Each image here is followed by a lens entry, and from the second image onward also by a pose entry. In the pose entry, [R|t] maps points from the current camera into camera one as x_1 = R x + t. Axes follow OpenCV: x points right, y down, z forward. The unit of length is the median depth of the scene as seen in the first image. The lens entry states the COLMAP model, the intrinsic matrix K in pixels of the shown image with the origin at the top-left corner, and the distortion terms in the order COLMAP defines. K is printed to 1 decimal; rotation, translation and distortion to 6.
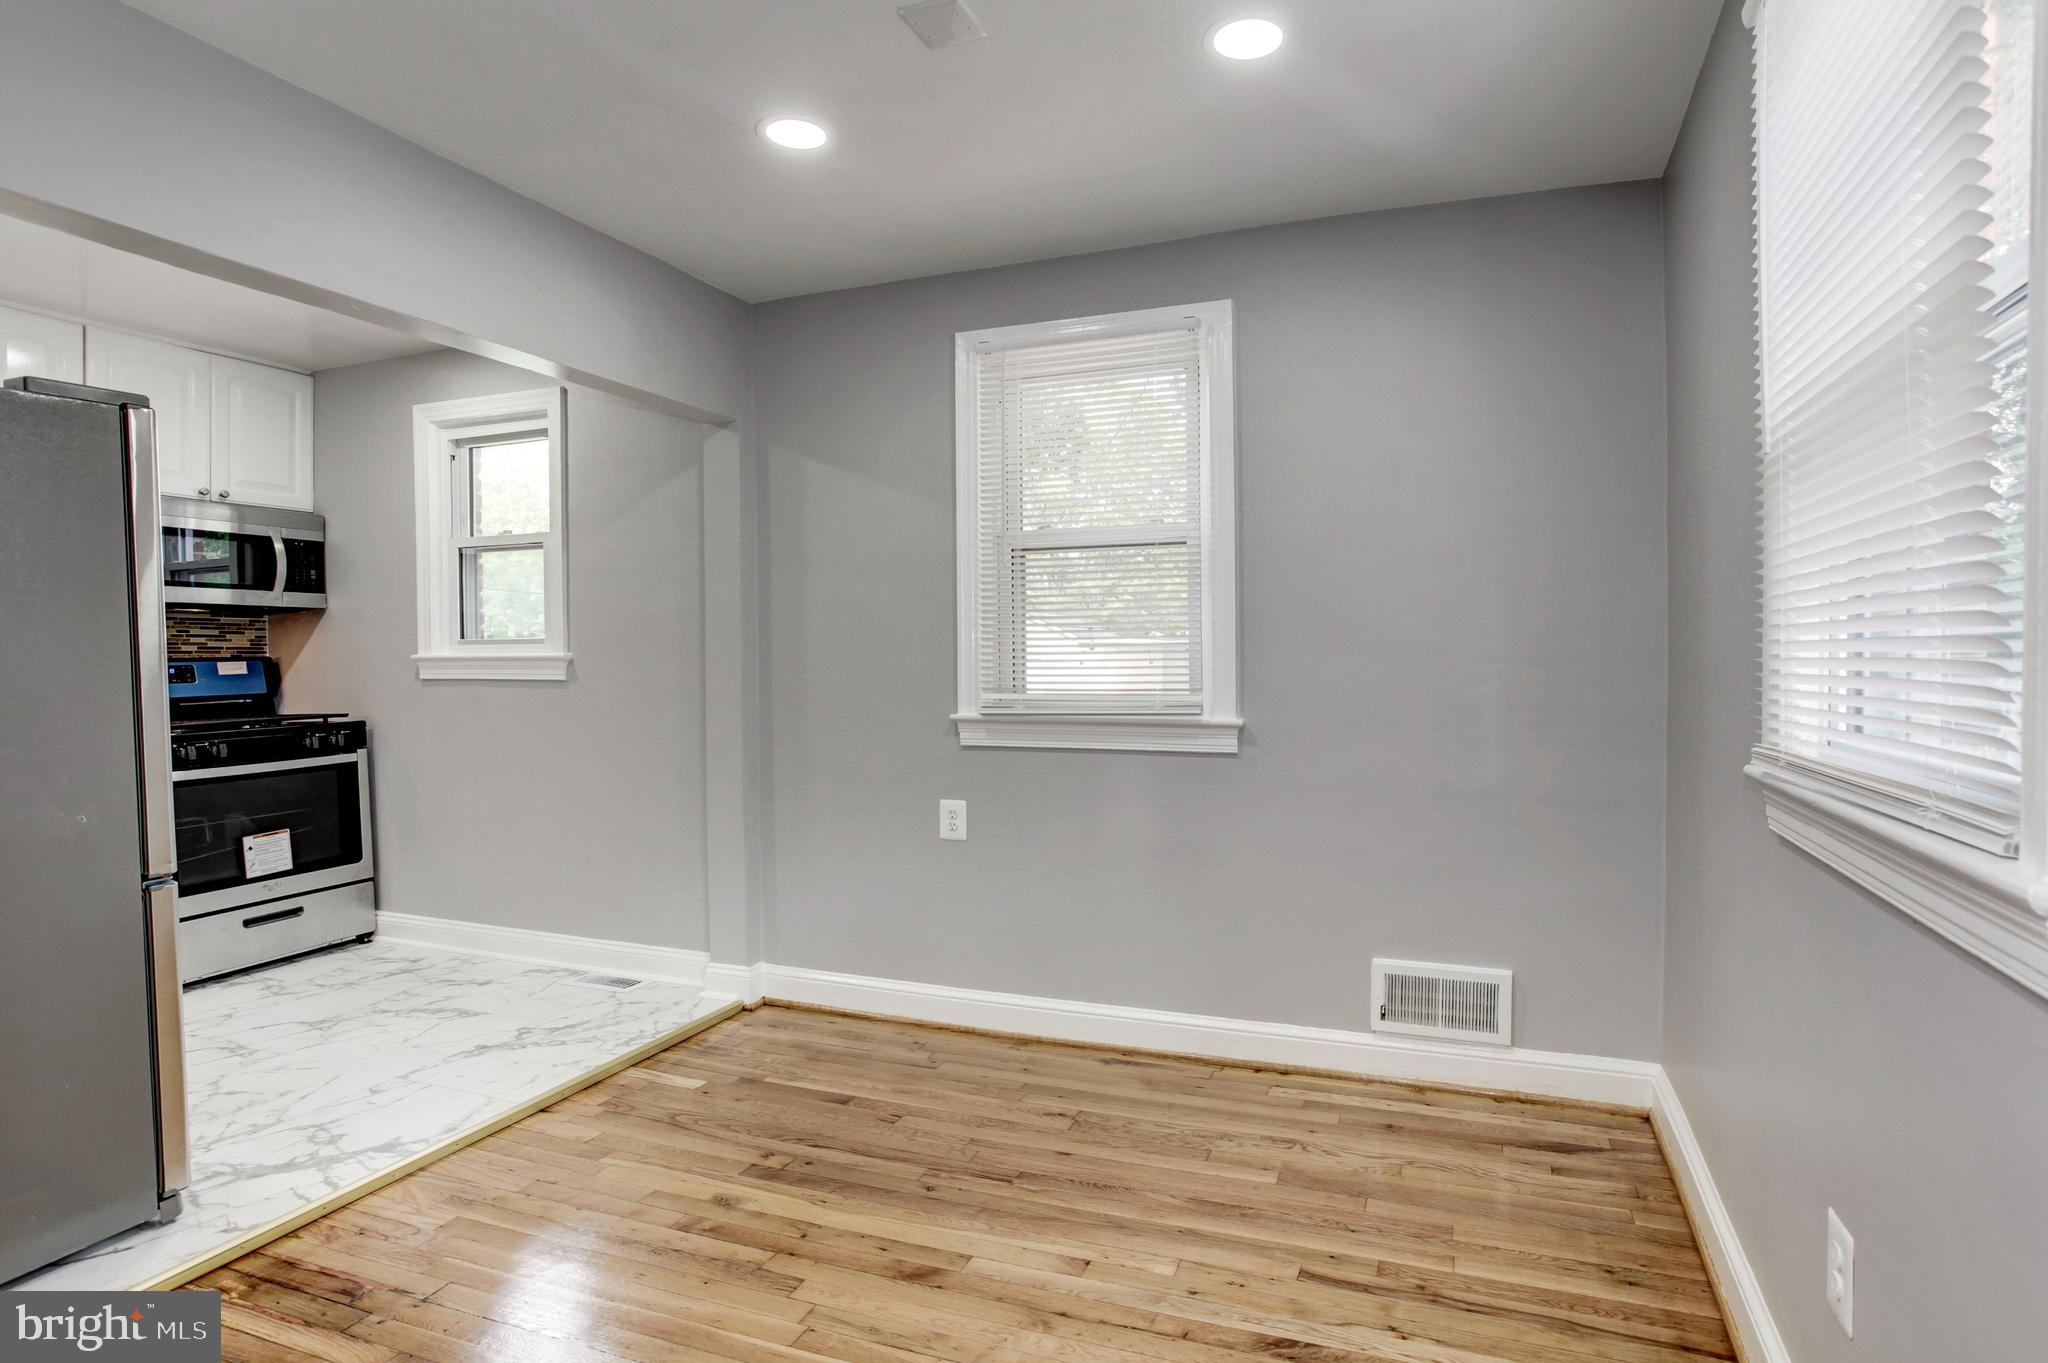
lens RADIAL K [[992.9, 0, 1035.7], [0, 992.9, 685.4], [0, 0, 1]] dist [-0.075054, 0.037611]
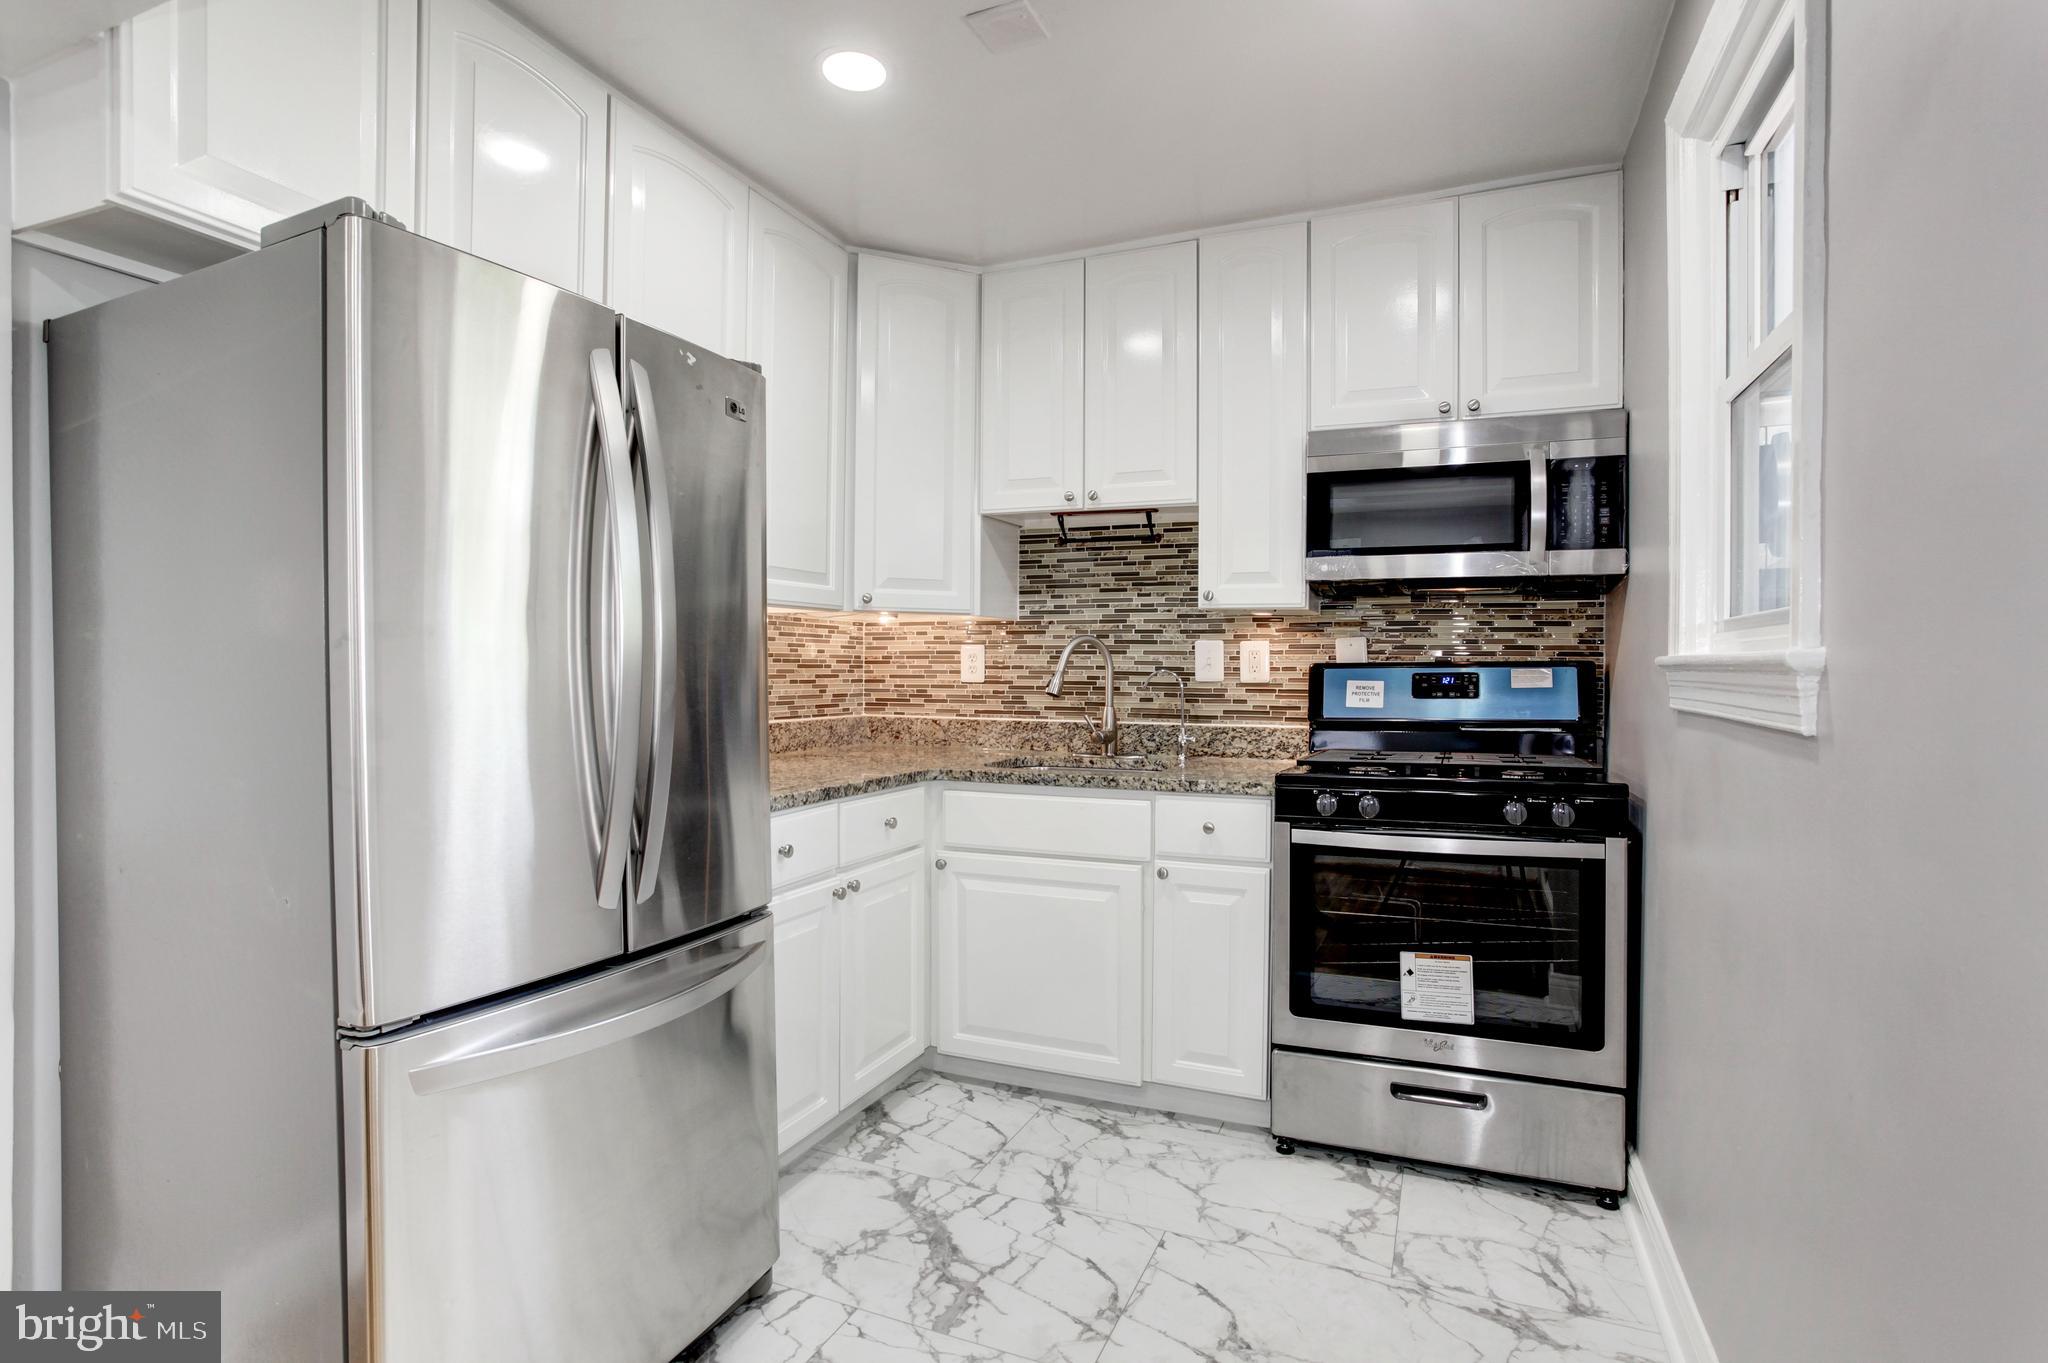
lens RADIAL K [[1086.8, 0, 1024.0], [0, 1086.8, 681.5], [0, 0, 1]] dist [-0.053423, 0.052300]
pose [[0.018314, 0.022318, -0.999583, -0.125760], [-0.036451, 0.999101, 0.021639, -0.019829], [0.999168, 0.036039, 0.019111, 0.668790]]
